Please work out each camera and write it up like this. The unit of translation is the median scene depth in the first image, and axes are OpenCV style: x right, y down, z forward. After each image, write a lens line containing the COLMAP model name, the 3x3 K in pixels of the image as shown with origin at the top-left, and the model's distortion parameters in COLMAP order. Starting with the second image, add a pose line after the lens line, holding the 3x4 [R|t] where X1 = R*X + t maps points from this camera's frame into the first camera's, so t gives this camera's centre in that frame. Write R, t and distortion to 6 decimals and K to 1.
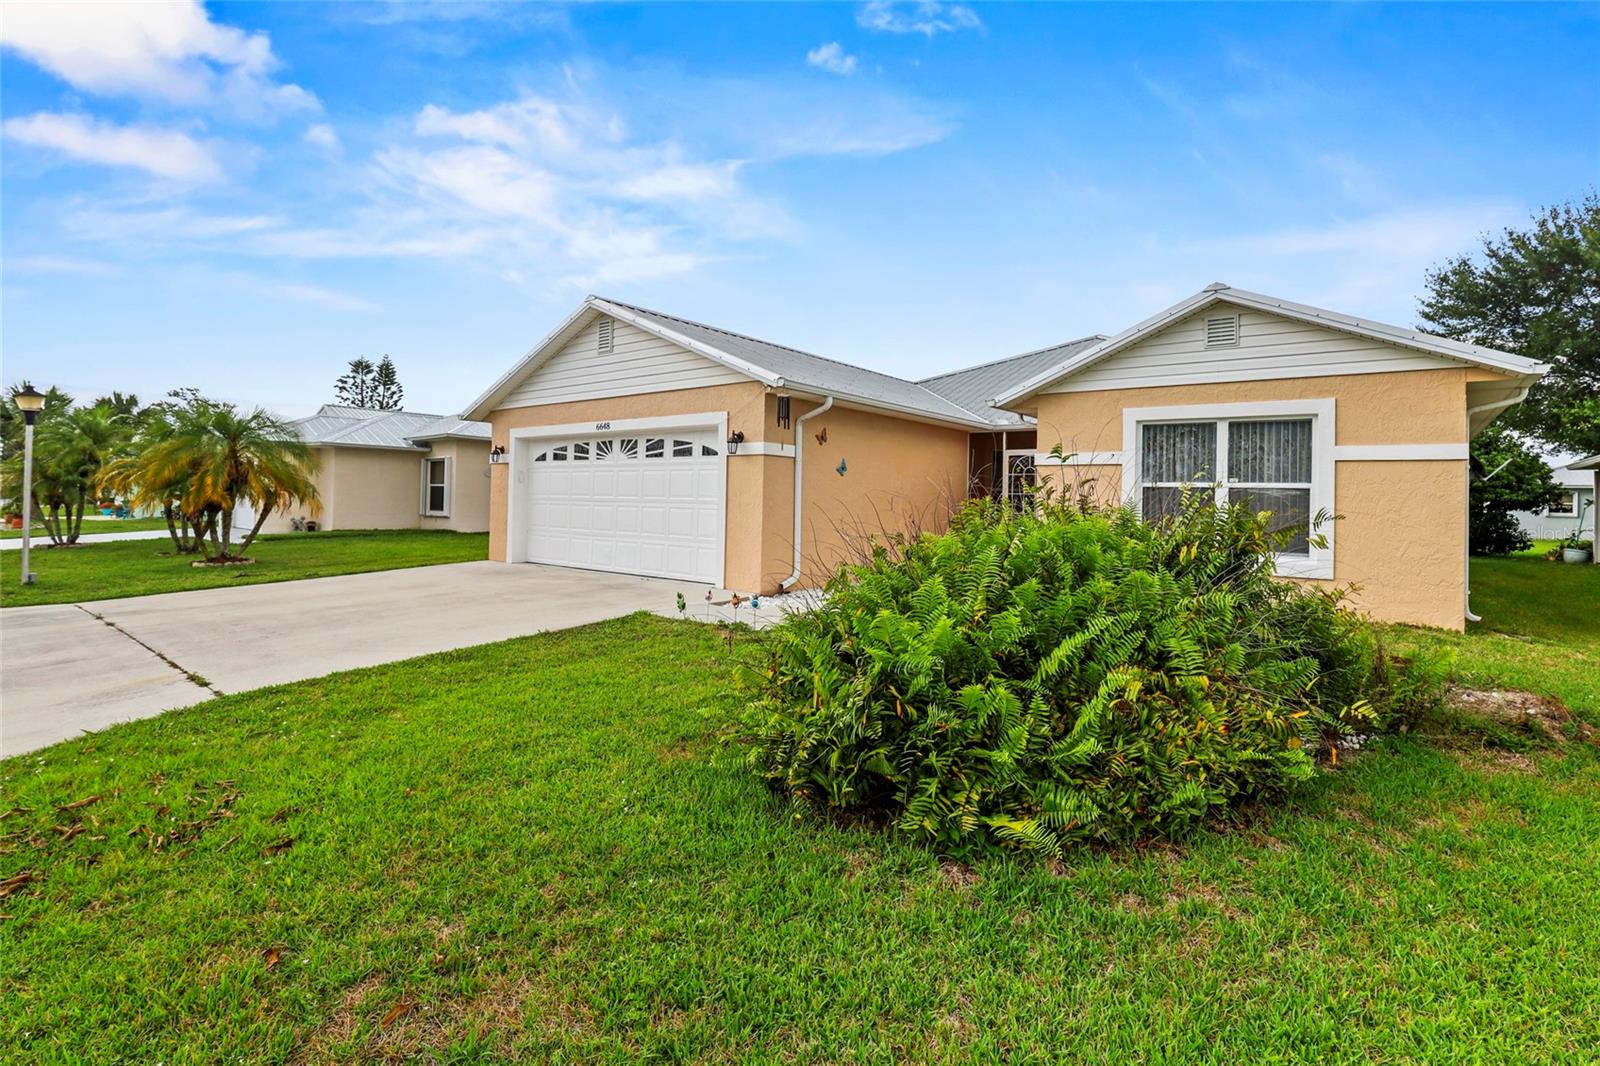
lens RADIAL K [[734.0, 0, 809.3], [0, 734.0, 495.0], [0, 0, 1]] dist [-0.027568, 0.000084]
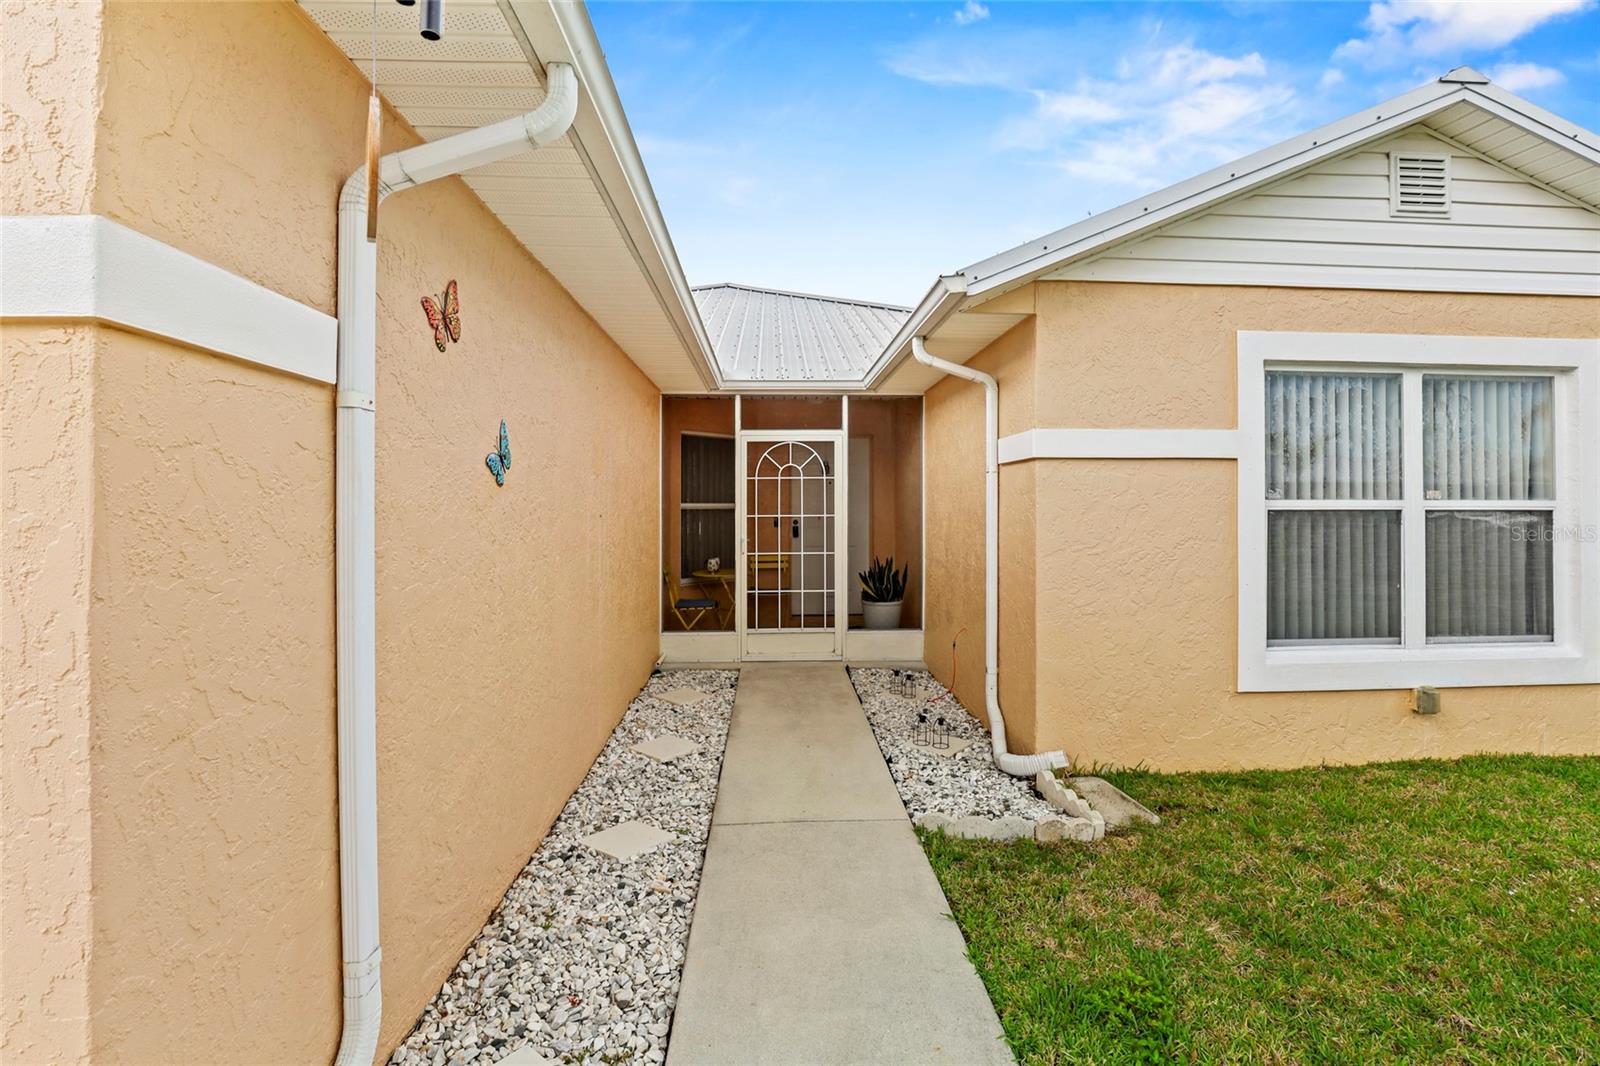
lens RADIAL K [[734.0, 0, 809.3], [0, 734.0, 495.0], [0, 0, 1]] dist [-0.027568, 0.000084]
pose [[0.767894, -0.014219, 0.640419, -0.038937], [0.014551, 0.999883, 0.004752, -0.023274], [-0.640412, 0.005669, 0.768011, 0.736656]]
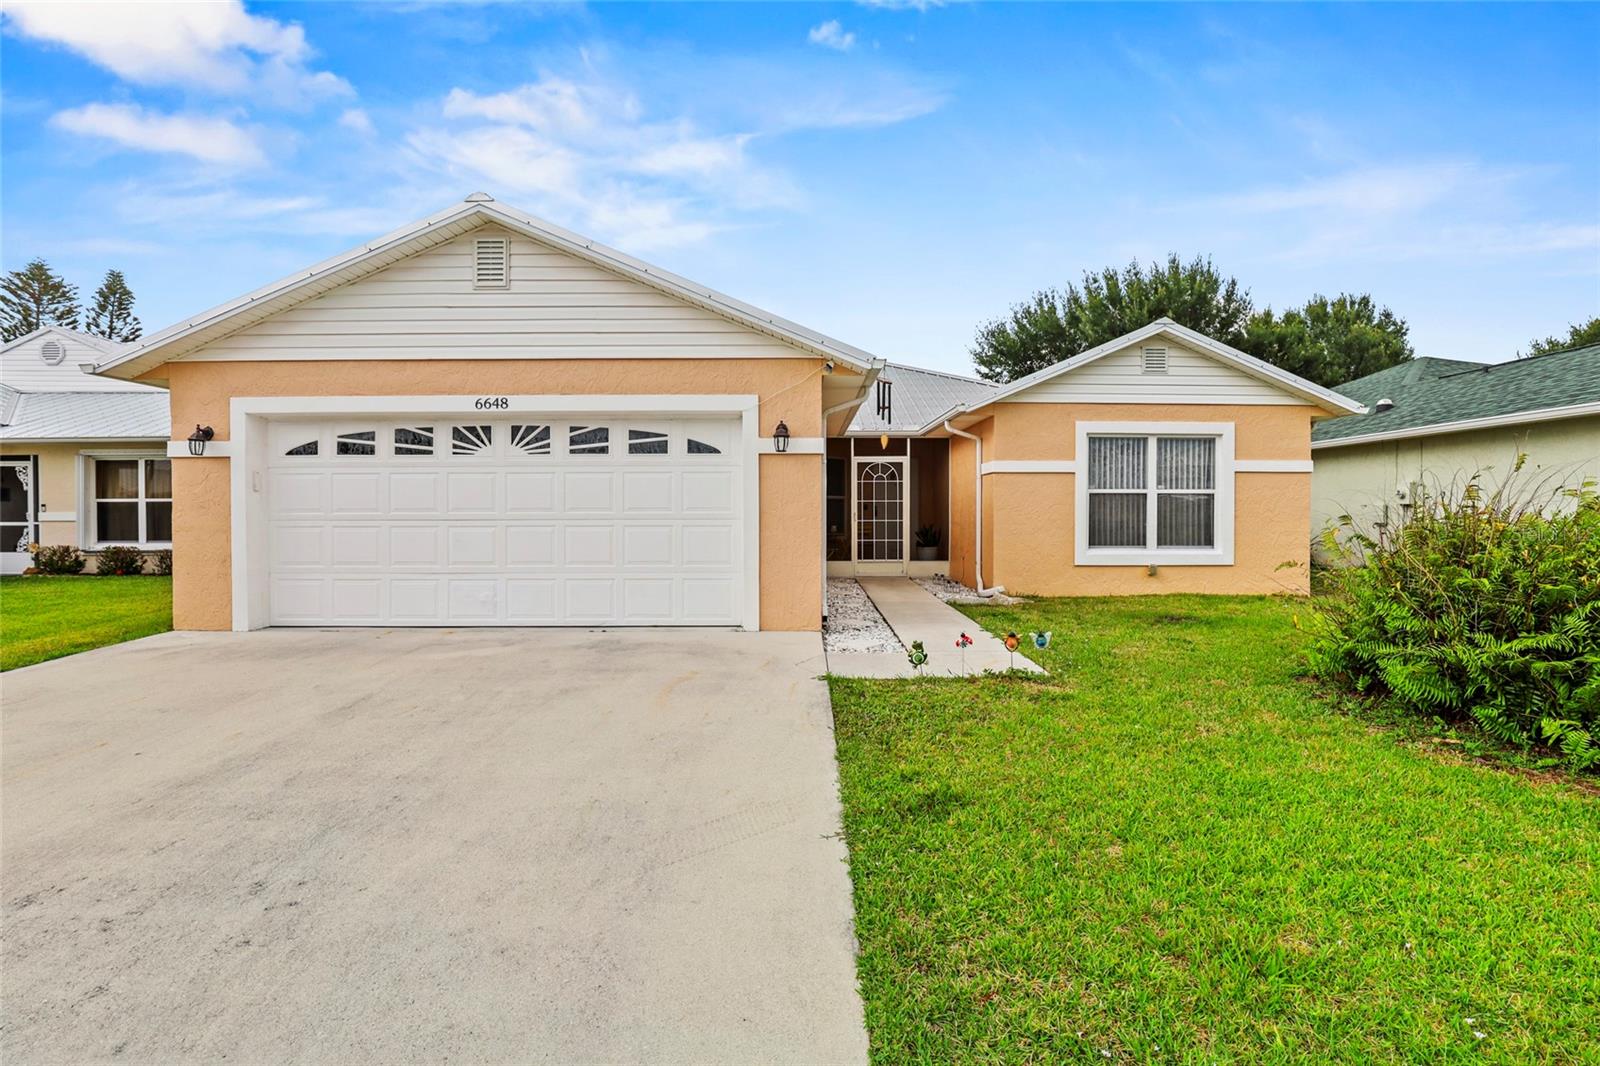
lens RADIAL K [[731.0, 0, 813.8], [0, 731.0, 510.8], [0, 0, 1]] dist [-0.031552, 0.000172]
pose [[0.786761, -0.019330, 0.616955, -0.483505], [0.013320, 0.999808, 0.014340, -0.005087], [-0.617114, -0.003065, 0.786868, 0.345042]]
